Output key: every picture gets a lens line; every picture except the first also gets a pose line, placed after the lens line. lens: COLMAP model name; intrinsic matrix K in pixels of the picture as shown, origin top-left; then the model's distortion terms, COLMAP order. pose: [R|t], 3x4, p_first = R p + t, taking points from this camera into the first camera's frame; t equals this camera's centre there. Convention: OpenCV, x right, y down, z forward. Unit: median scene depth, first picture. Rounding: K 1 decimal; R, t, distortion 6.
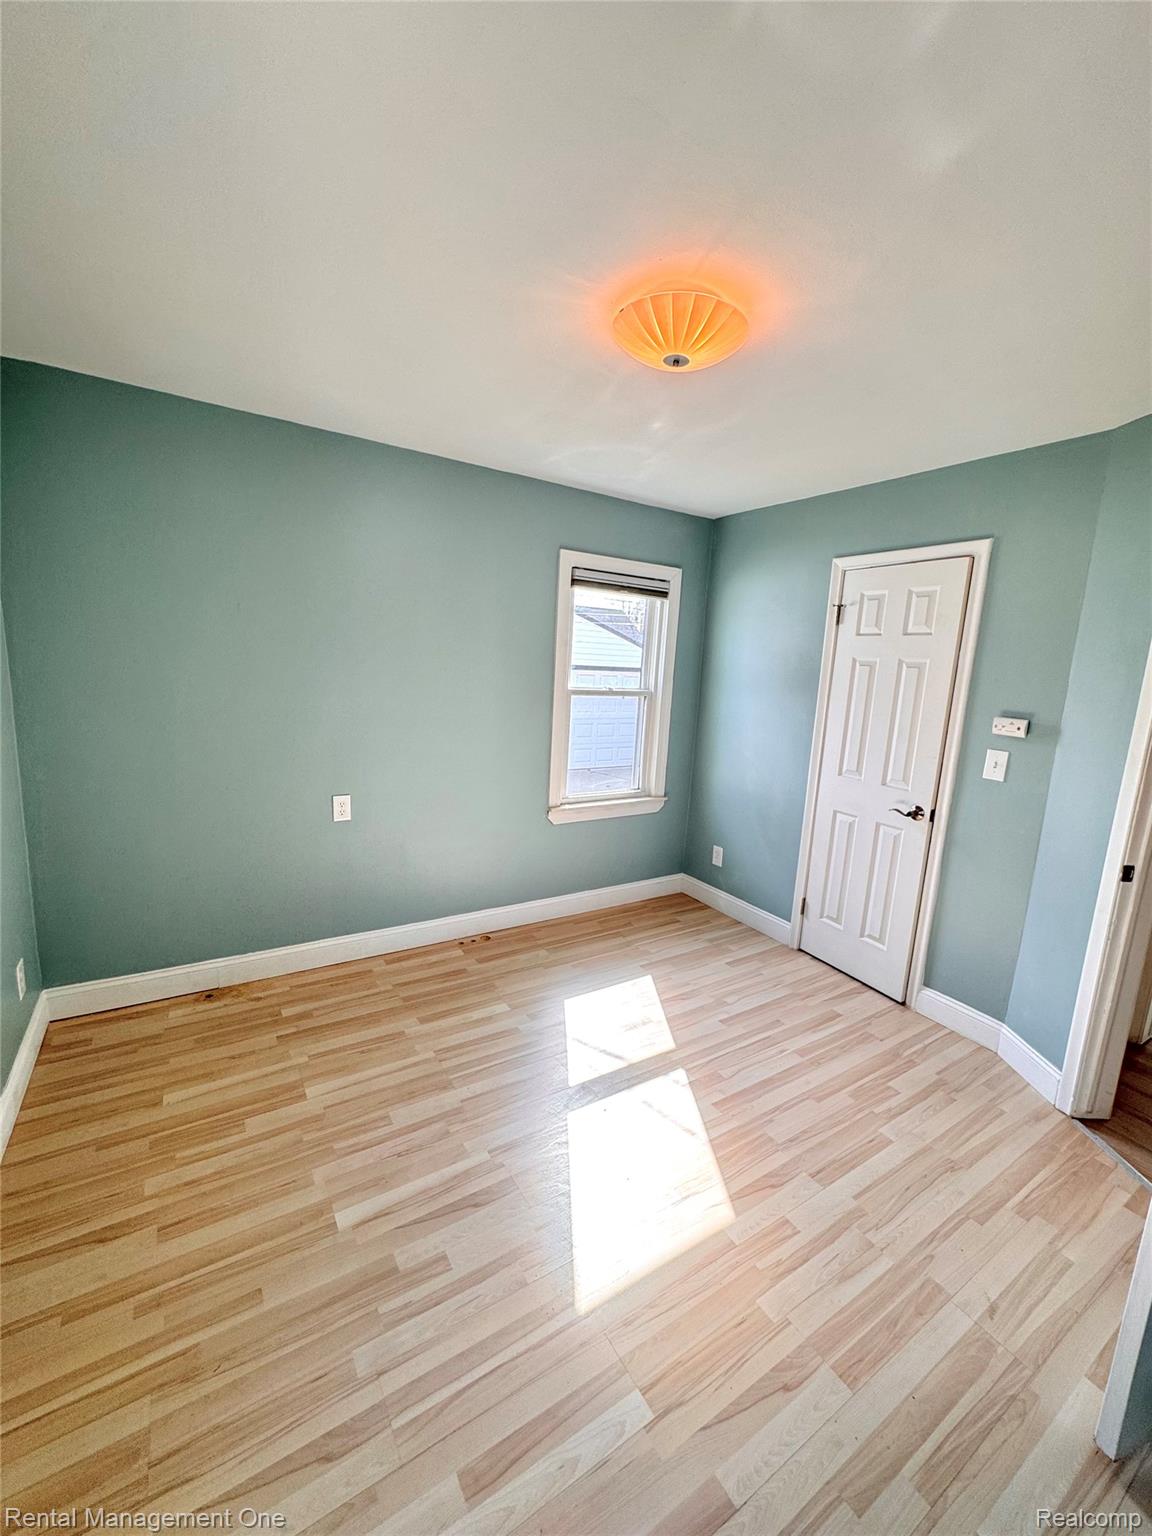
lens RADIAL K [[611.4, 0, 567.7], [0, 611.4, 762.0], [0, 0, 1]] dist [-0.003664, 0.001383]
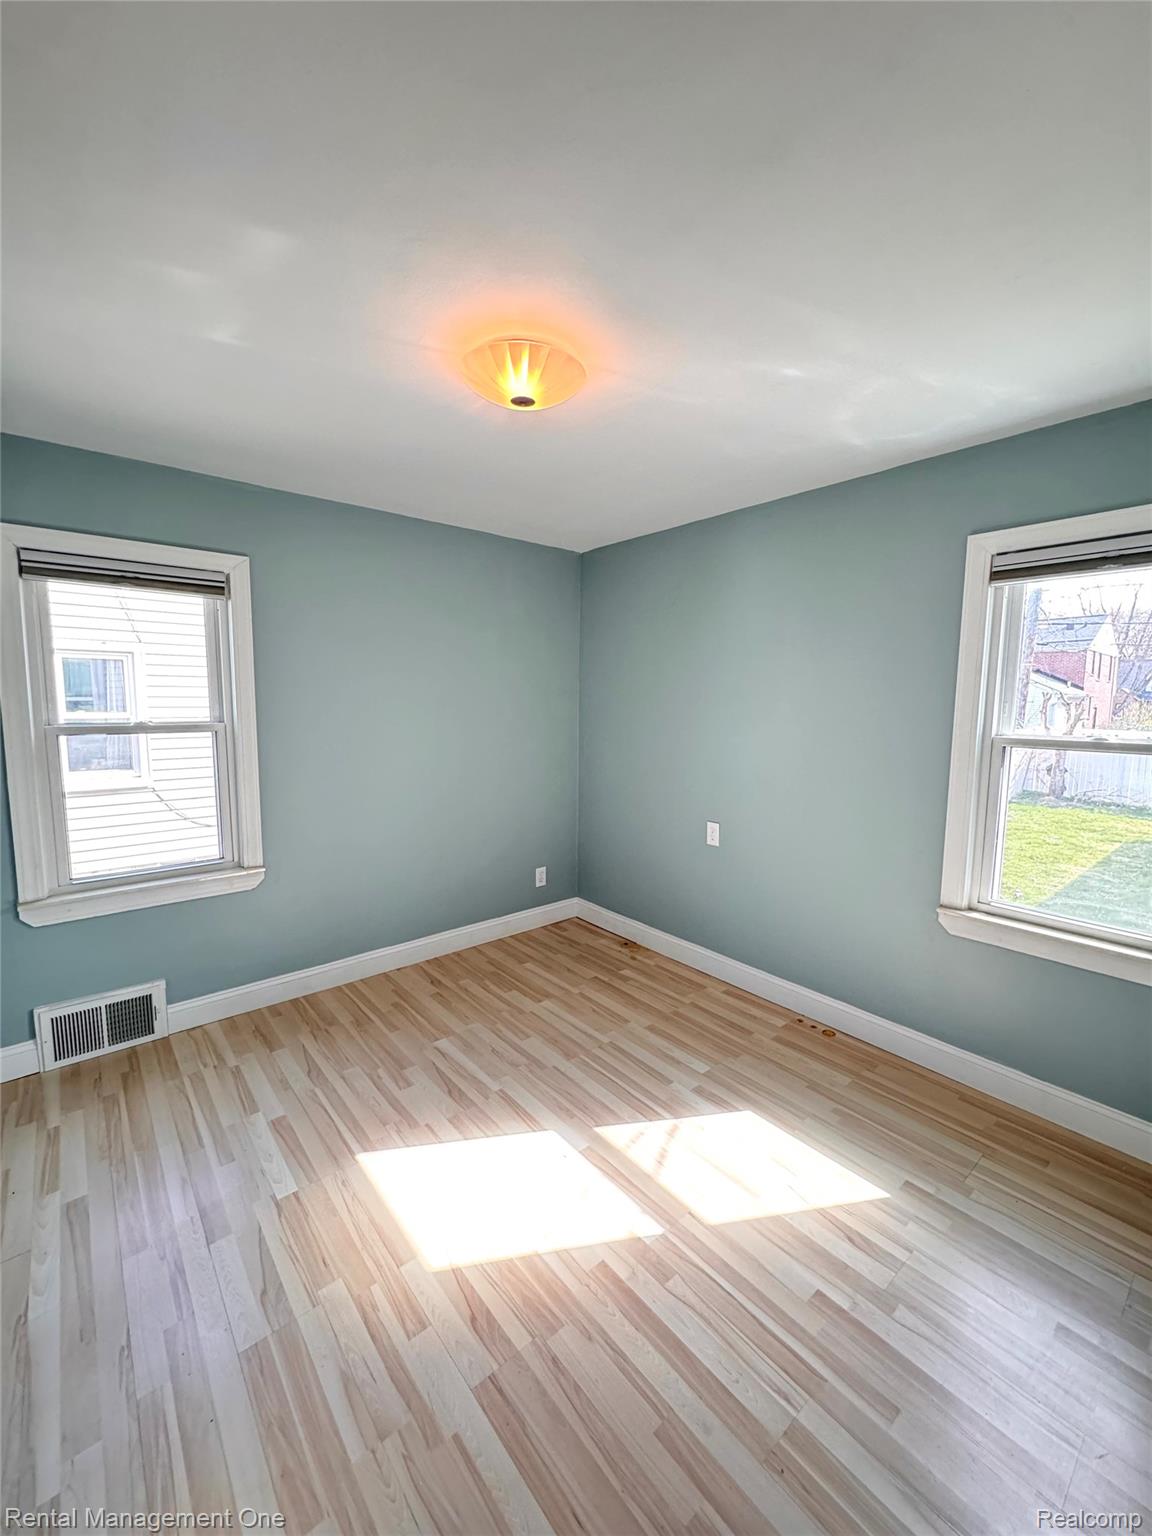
lens RADIAL K [[611.4, 0, 588.9], [0, 611.4, 765.1], [0, 0, 1]] dist [-0.003664, 0.001383]
pose [[0.154748, 0.053545, -0.986502, 0.876612], [-0.165365, 0.985847, 0.027569, -0.053678], [0.974016, 0.158867, 0.161412, 0.713099]]
